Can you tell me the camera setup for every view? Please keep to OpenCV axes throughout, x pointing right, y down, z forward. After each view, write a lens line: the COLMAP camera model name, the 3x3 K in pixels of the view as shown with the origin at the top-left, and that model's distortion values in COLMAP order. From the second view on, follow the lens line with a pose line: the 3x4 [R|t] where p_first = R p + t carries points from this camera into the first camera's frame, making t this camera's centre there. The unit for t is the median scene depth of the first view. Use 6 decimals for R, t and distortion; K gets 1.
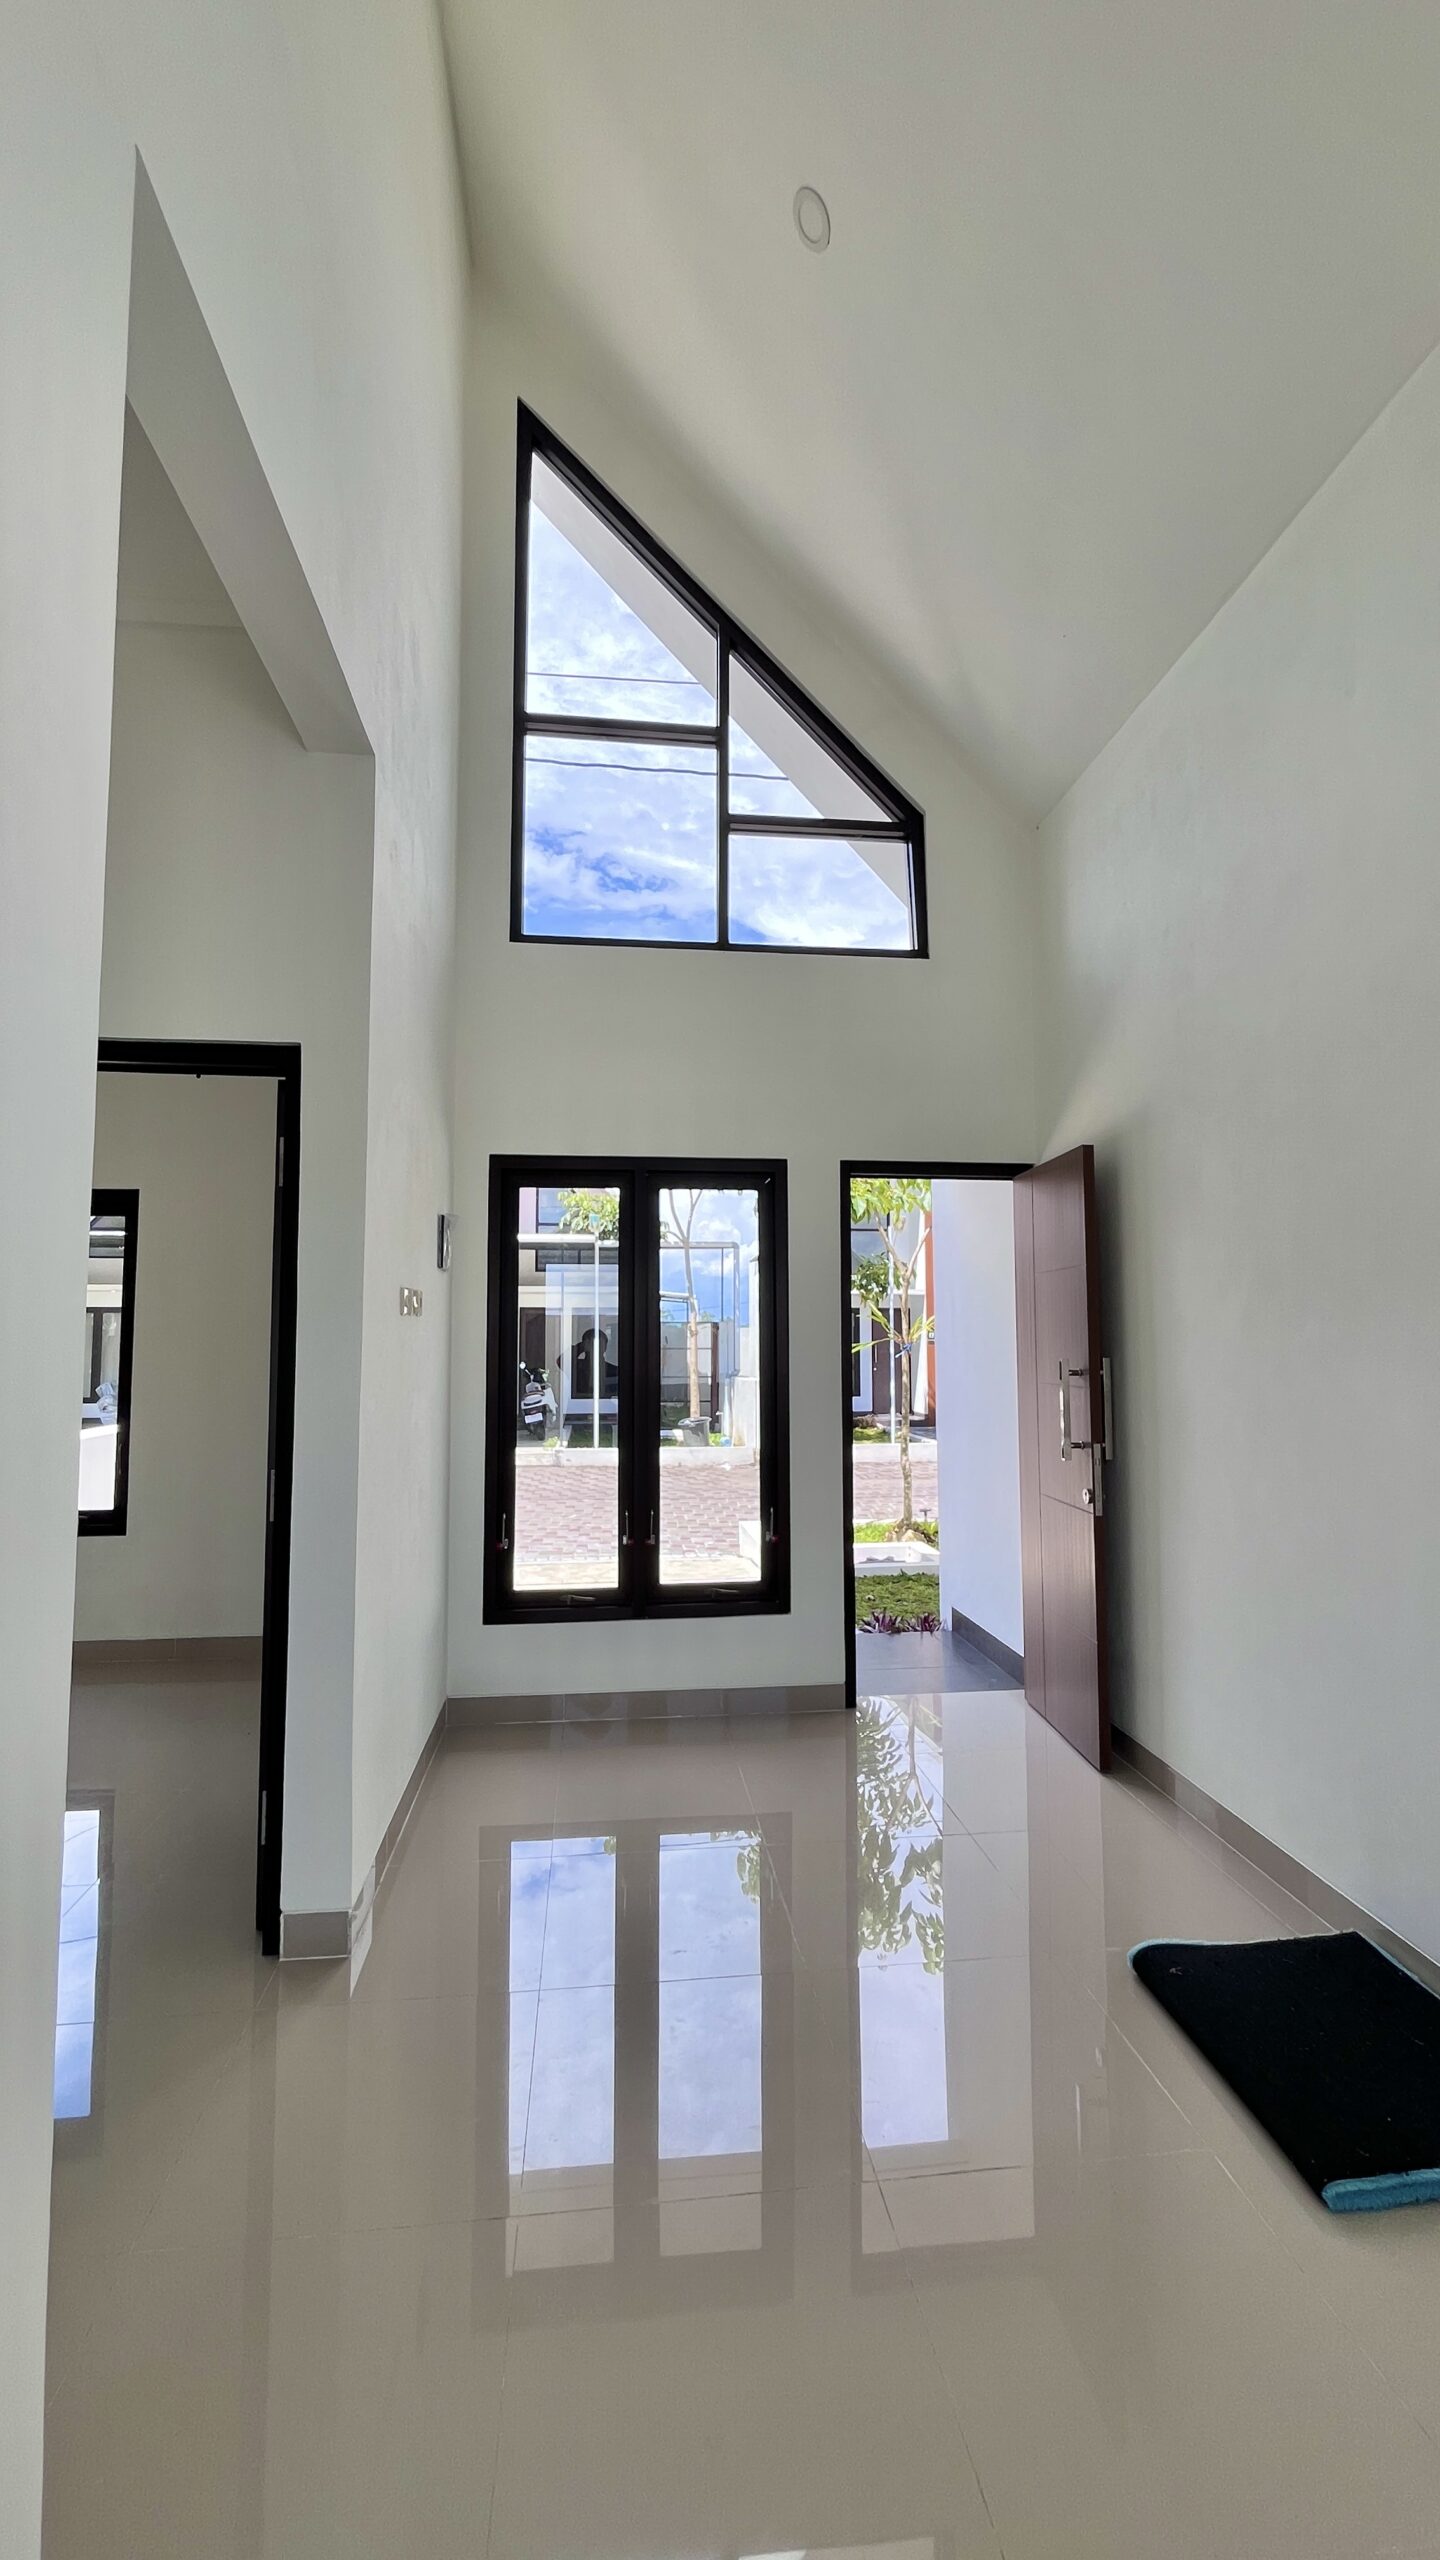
lens RADIAL K [[1038.3, 0, 720.9], [0, 1038.3, 1272.6], [0, 0, 1]] dist [-0.002977, 0.000492]
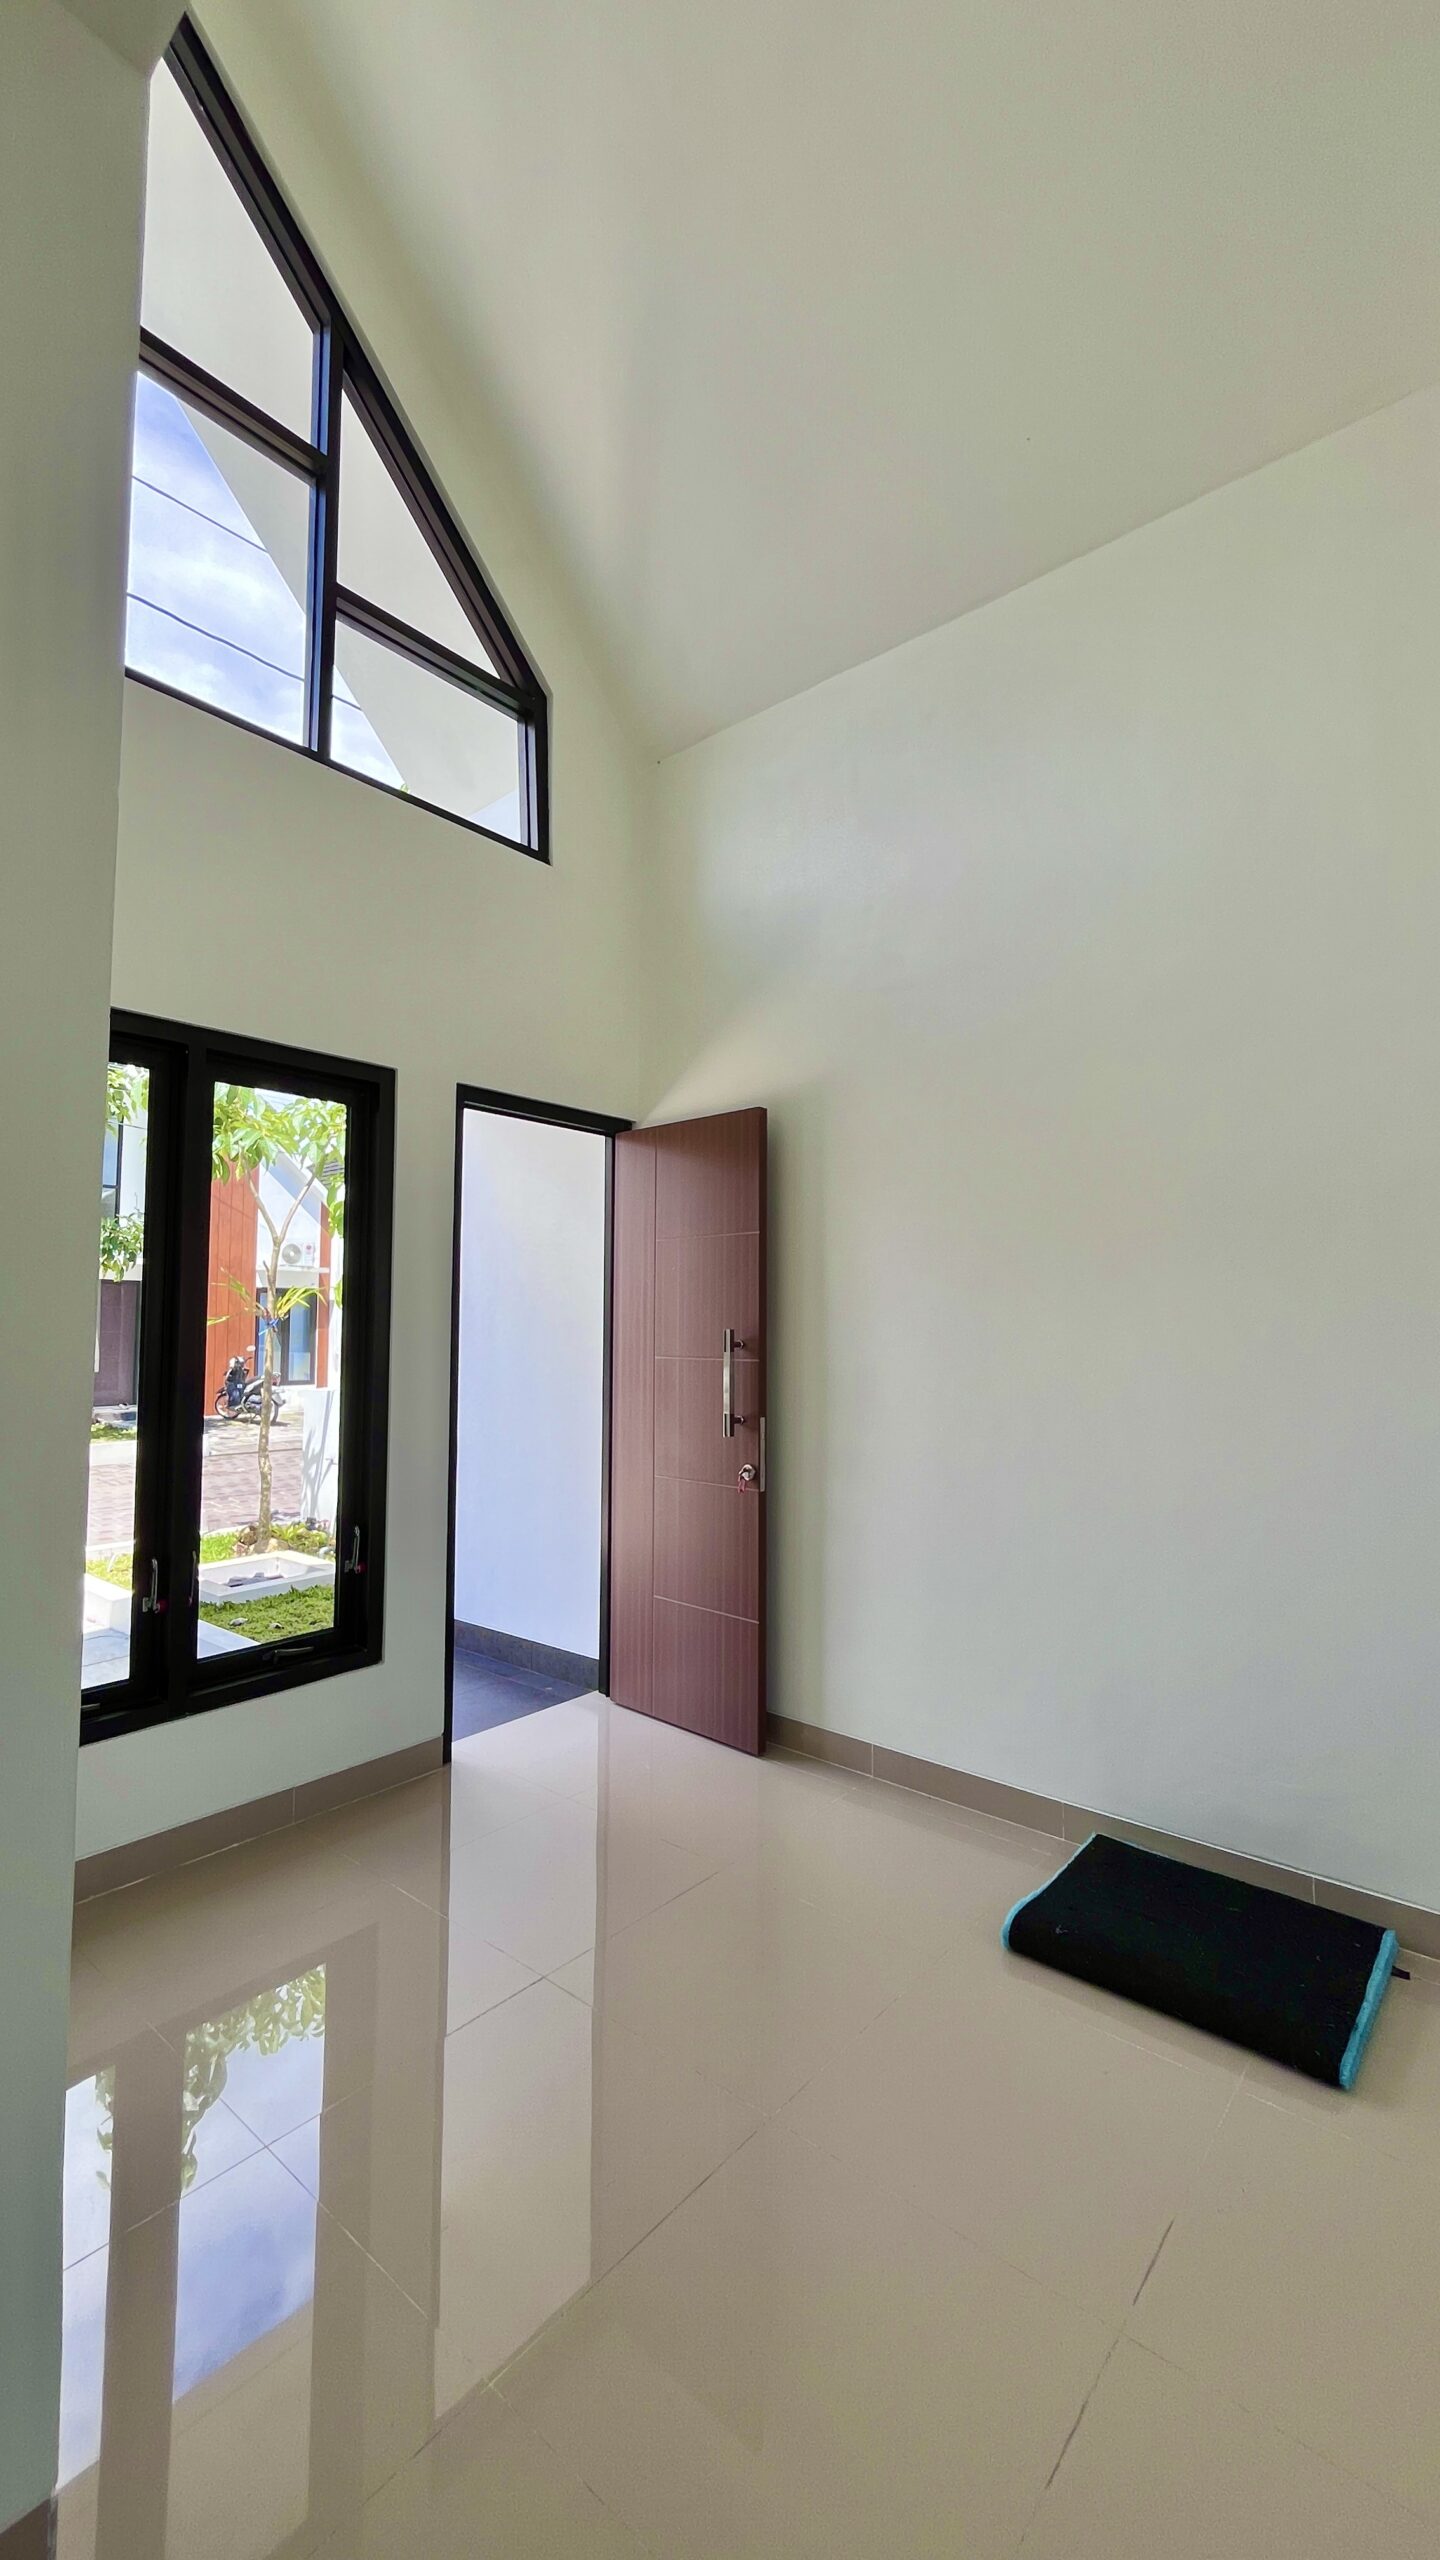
lens RADIAL K [[1038.3, 0, 722.3], [0, 1038.3, 1281.1], [0, 0, 1]] dist [-0.002977, 0.000492]
pose [[0.726421, 0.038919, 0.686147, -0.278299], [-0.055230, 0.998472, 0.001837, 0.031373], [-0.685027, -0.039230, 0.727460, 0.274747]]
